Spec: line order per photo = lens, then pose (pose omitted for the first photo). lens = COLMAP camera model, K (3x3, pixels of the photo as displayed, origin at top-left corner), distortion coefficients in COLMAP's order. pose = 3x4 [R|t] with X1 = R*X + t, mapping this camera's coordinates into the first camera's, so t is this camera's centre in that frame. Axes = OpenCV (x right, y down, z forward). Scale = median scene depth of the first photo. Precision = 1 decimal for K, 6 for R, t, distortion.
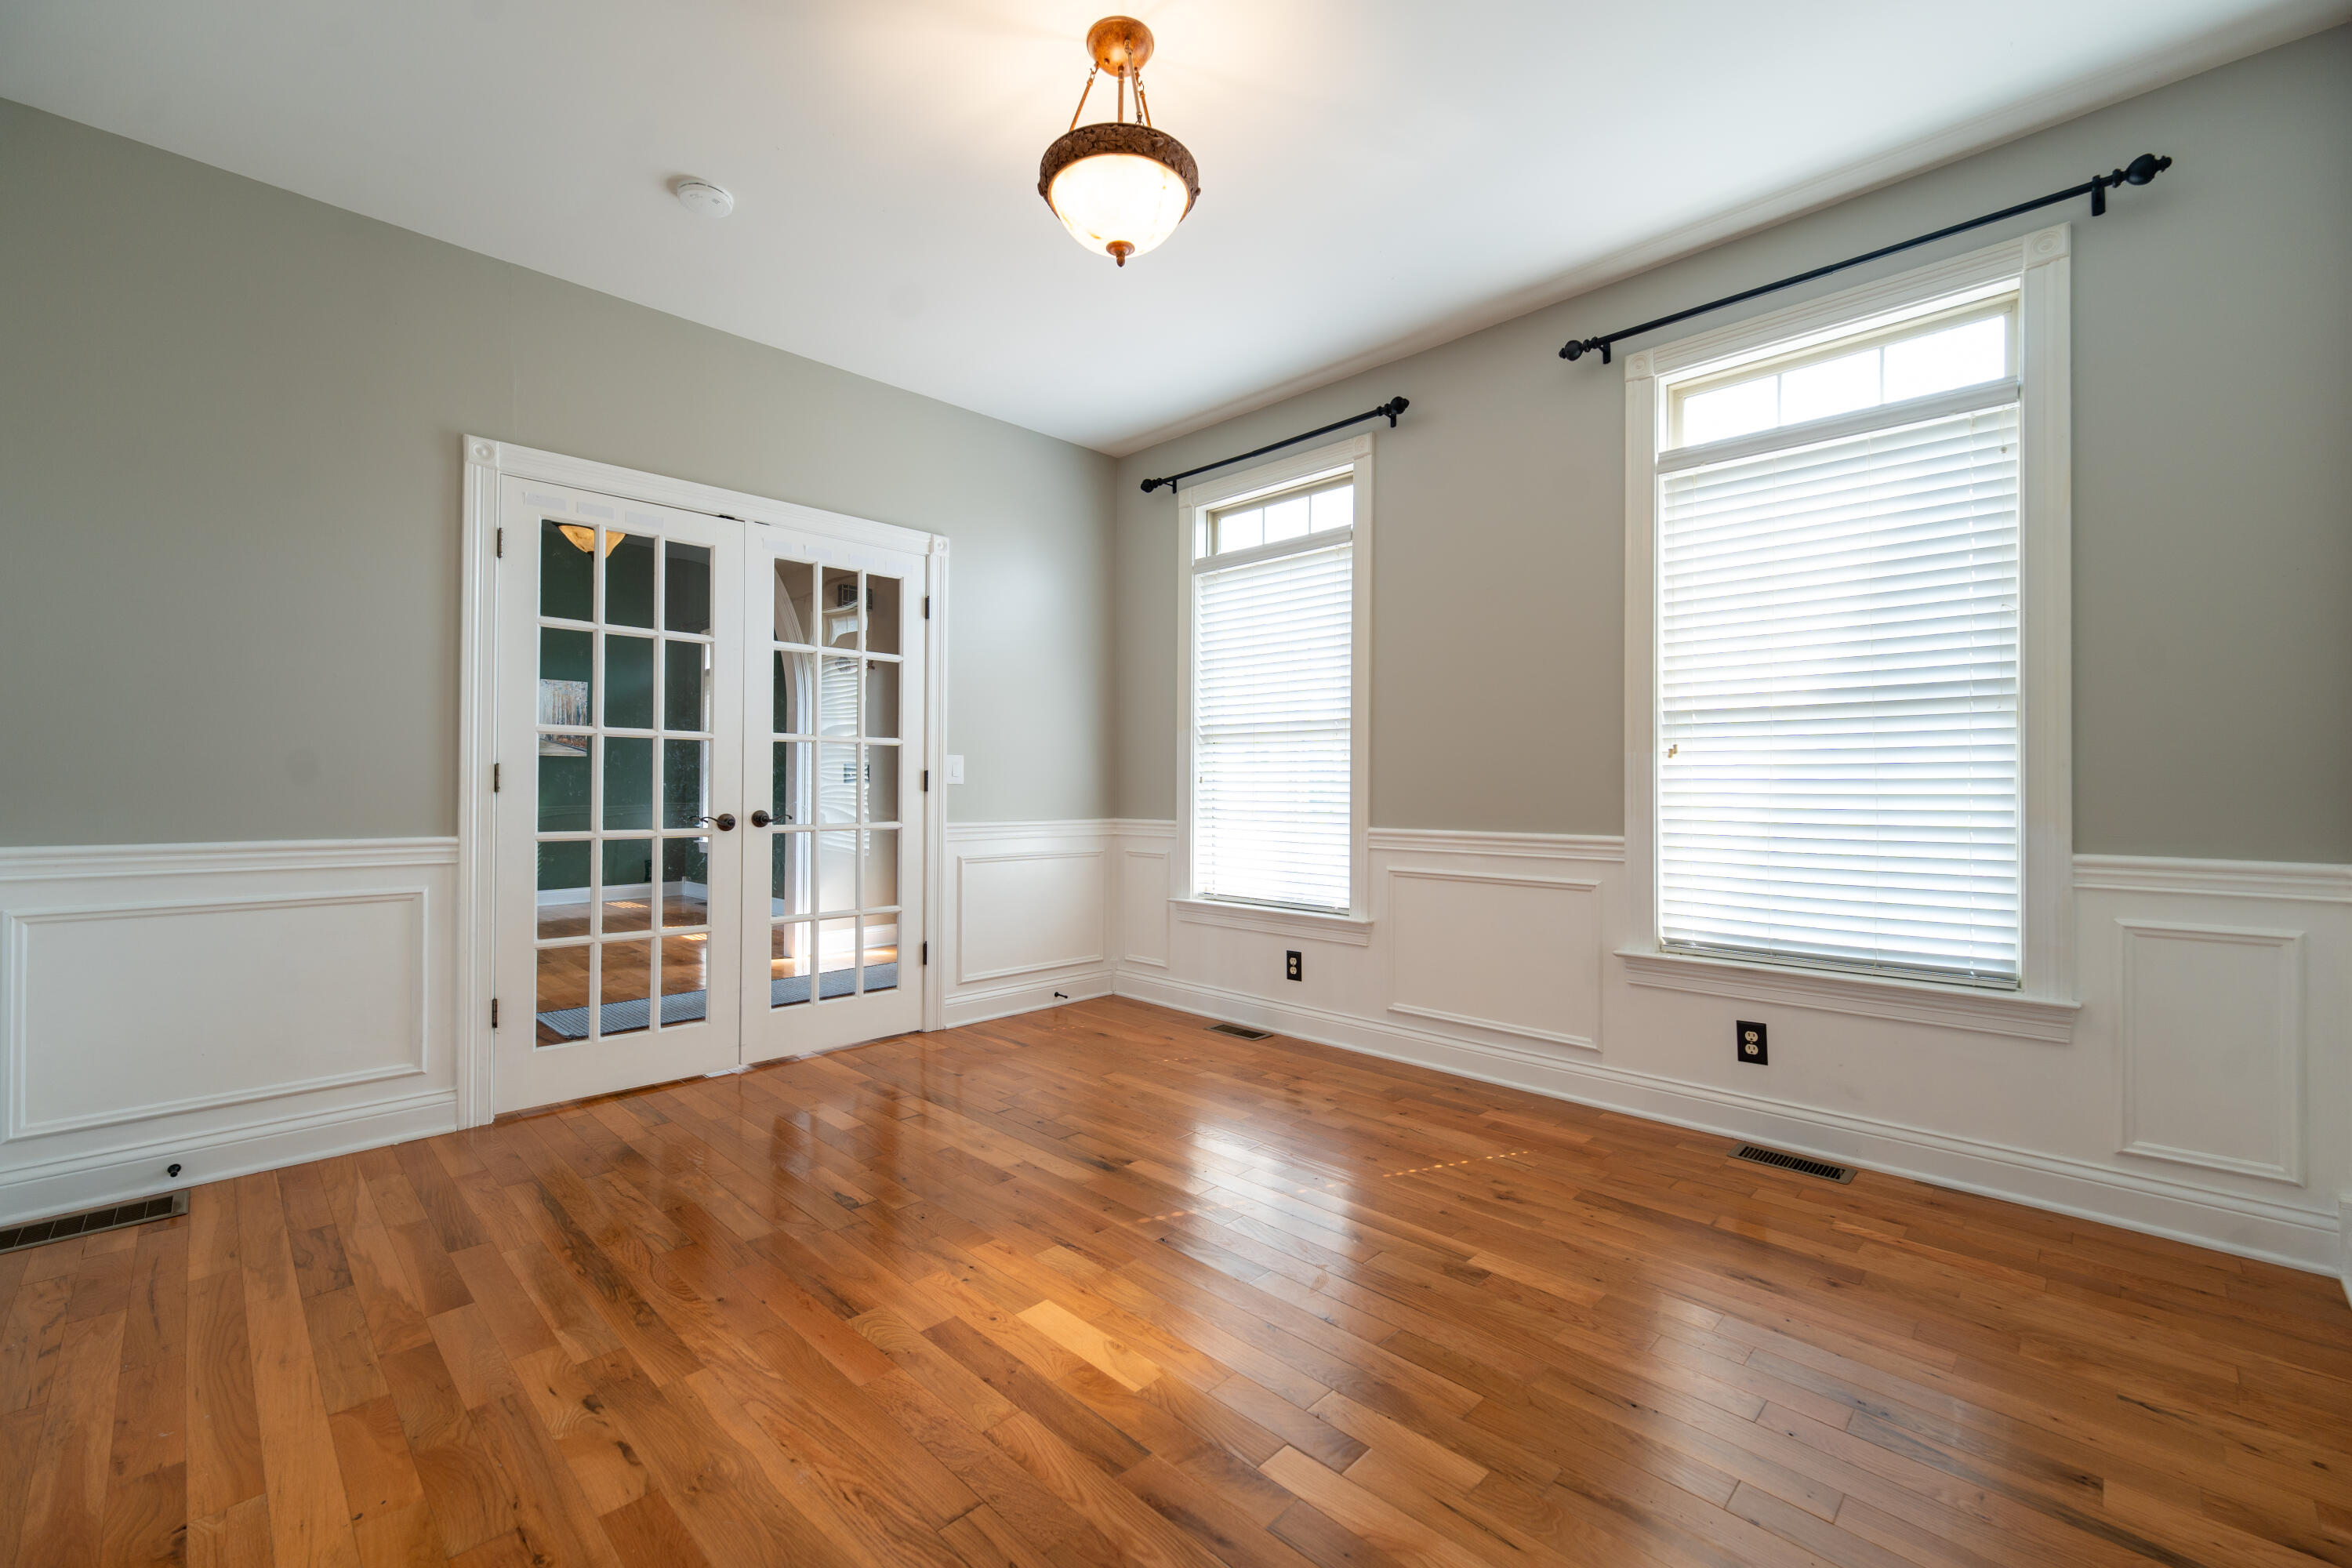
lens RADIAL K [[969.2, 0, 1165.1], [0, 969.2, 787.1], [0, 0, 1]] dist [0.007614, -0.000867]
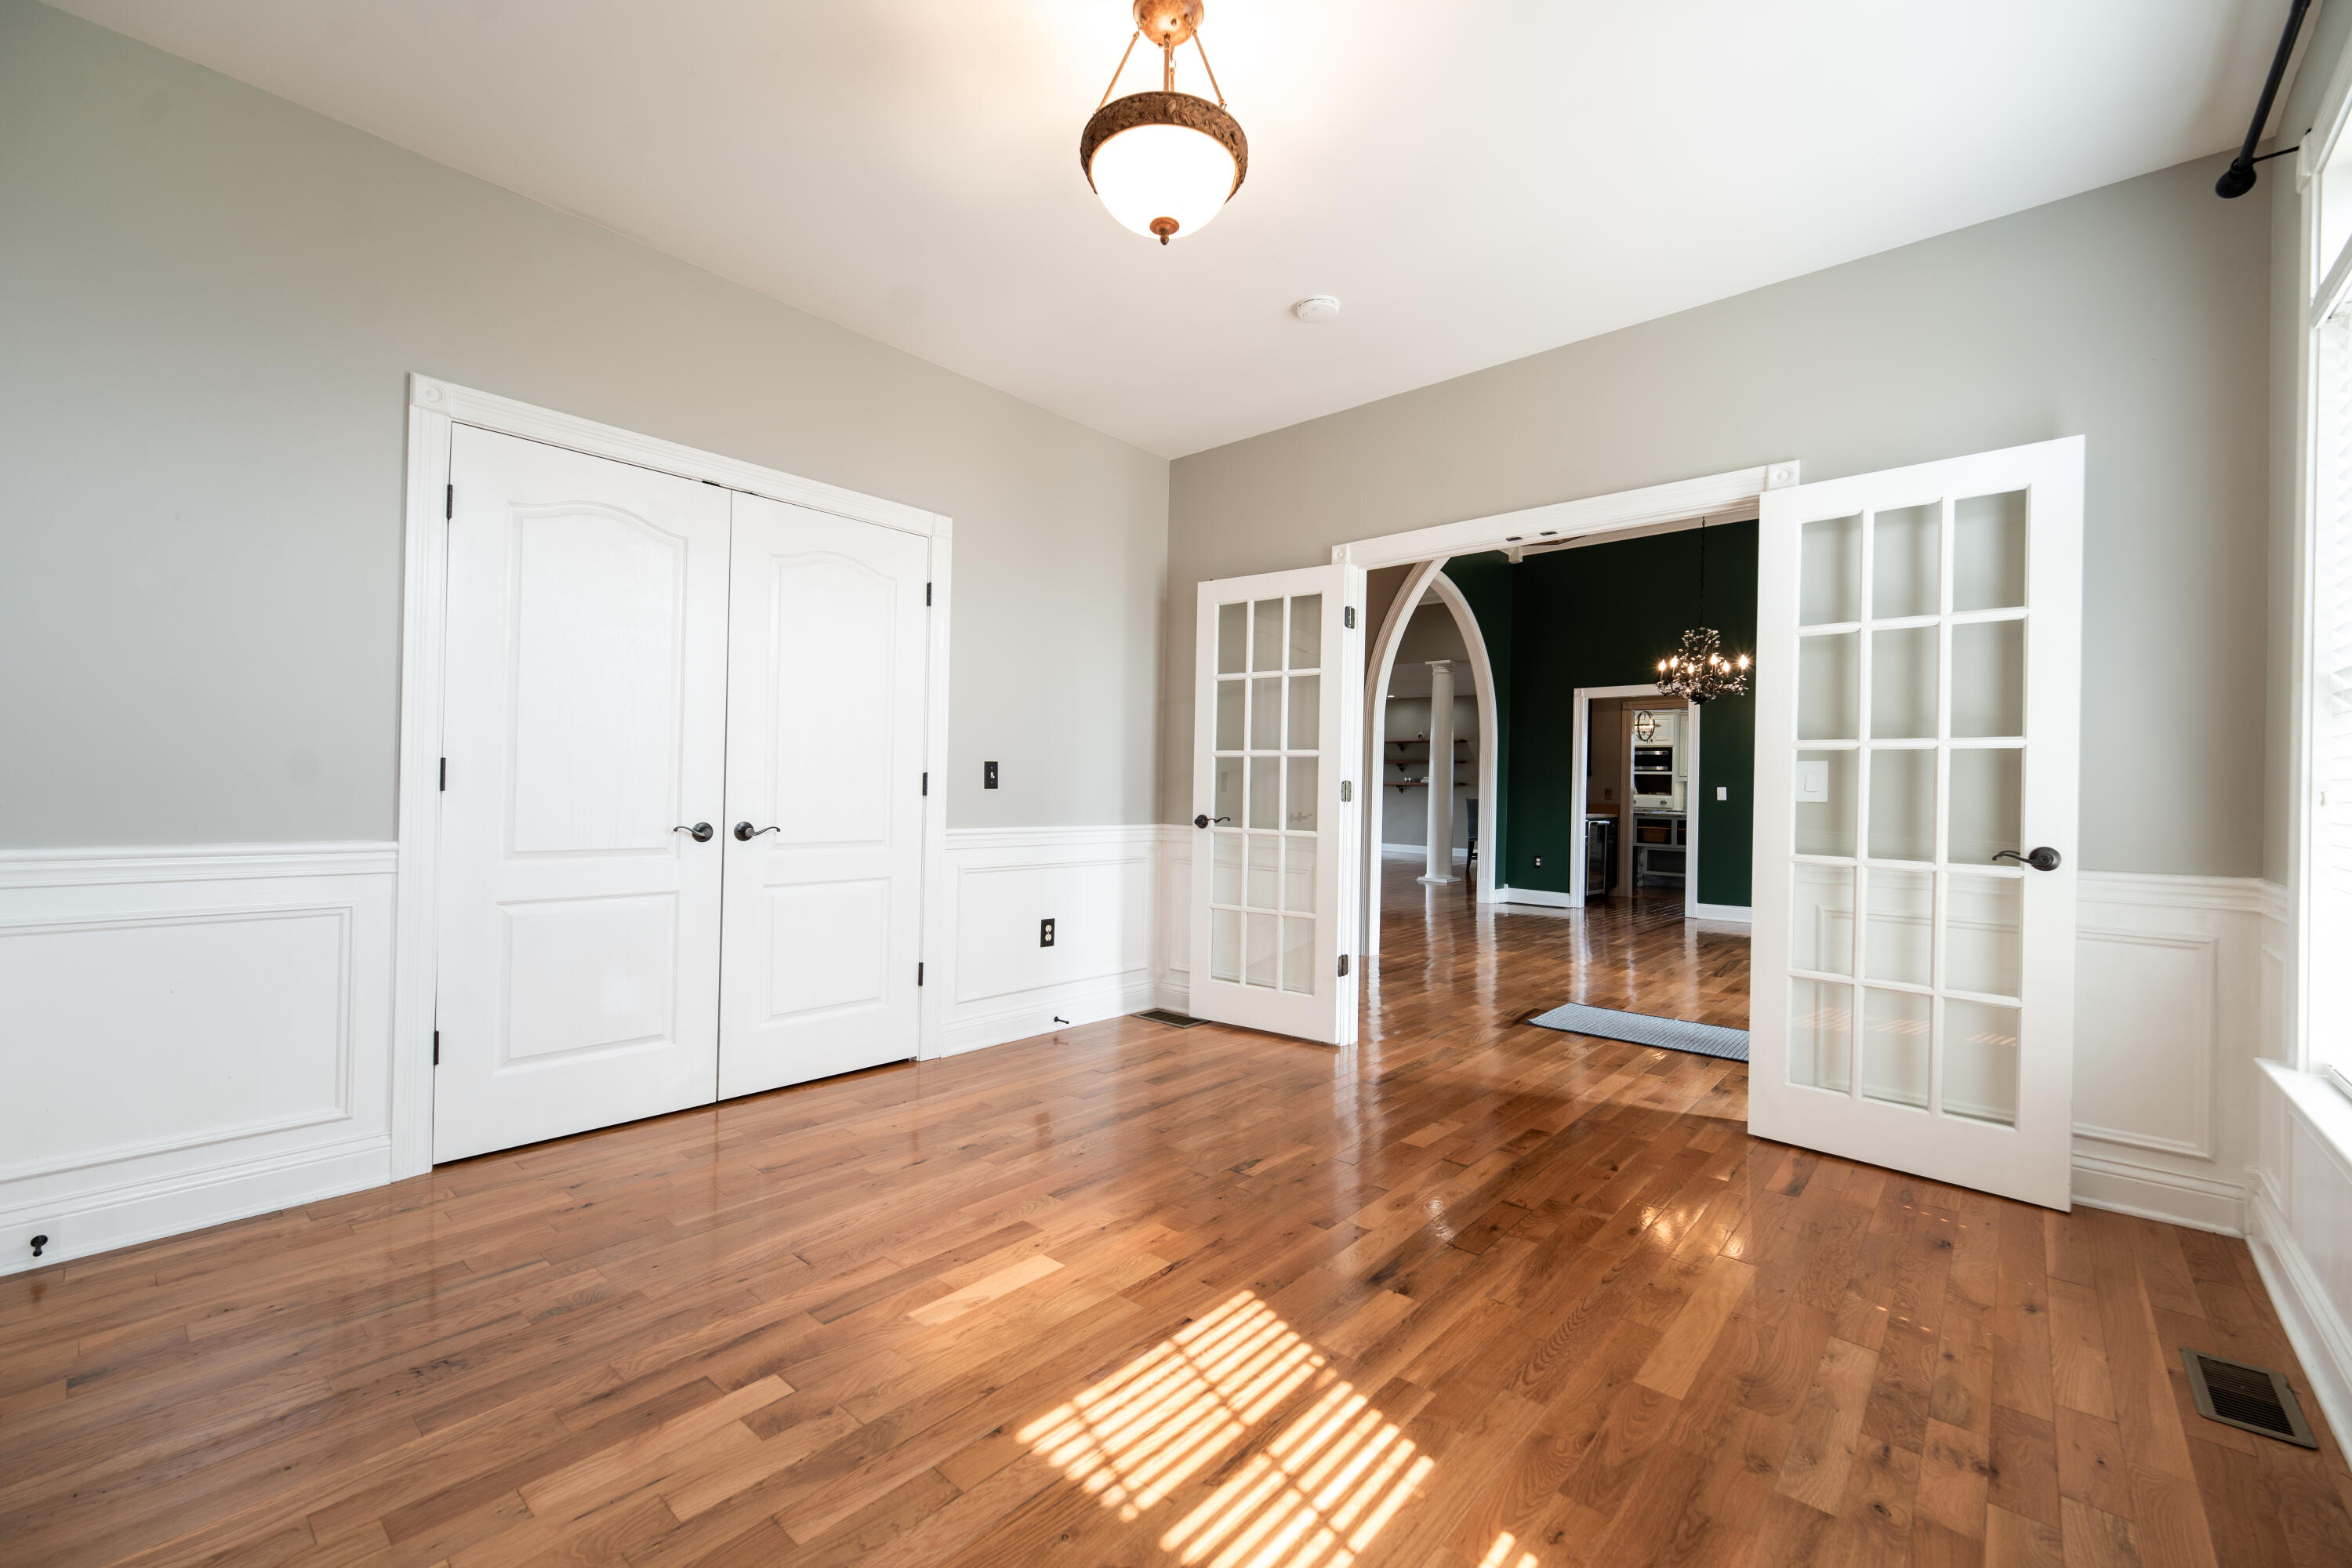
lens RADIAL K [[969.2, 0, 1179.4], [0, 969.2, 777.8], [0, 0, 1]] dist [0.007614, -0.000867]
pose [[0.073332, -0.014823, -0.997197, 0.829205], [-0.022711, 0.999605, -0.016529, 0.001970], [0.997049, 0.023860, 0.072966, 0.885460]]
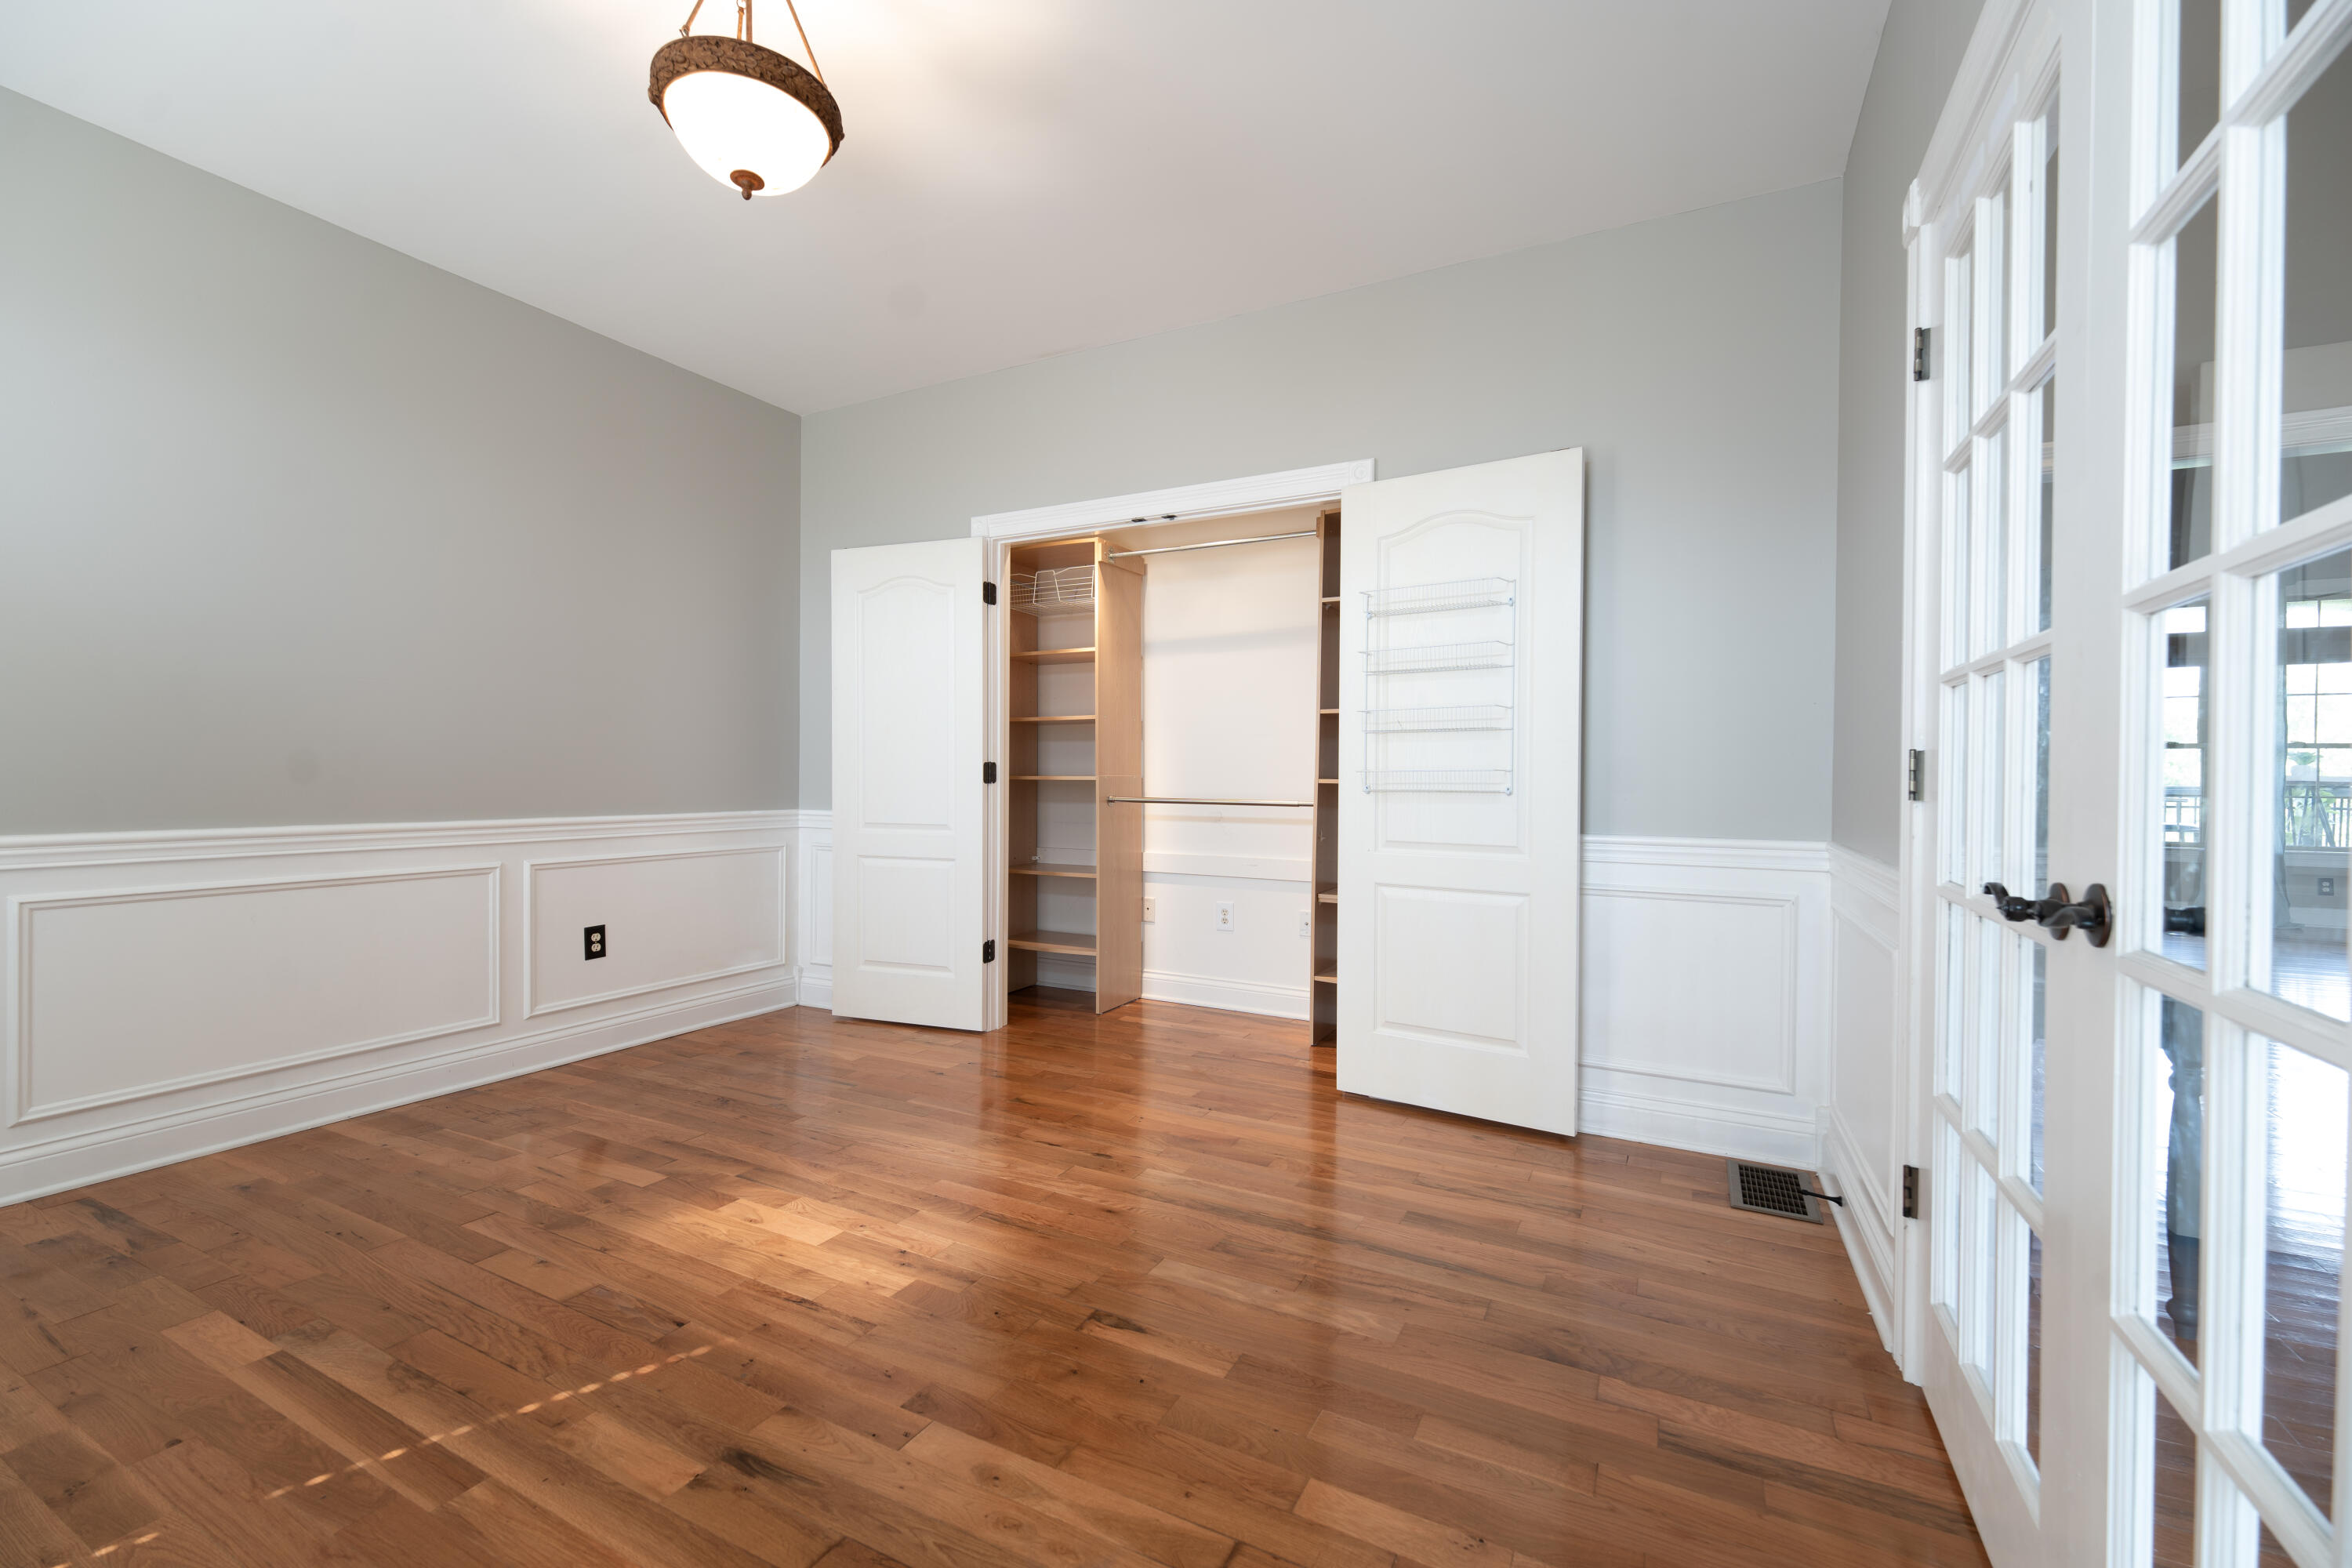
lens RADIAL K [[969.2, 0, 1167.5], [0, 969.2, 780.4], [0, 0, 1]] dist [0.007614, -0.000867]
pose [[-0.953156, -0.003310, -0.302463, -0.142031], [-0.007698, 0.999882, 0.013317, -0.014352], [0.302383, 0.015022, -0.953068, 1.848679]]
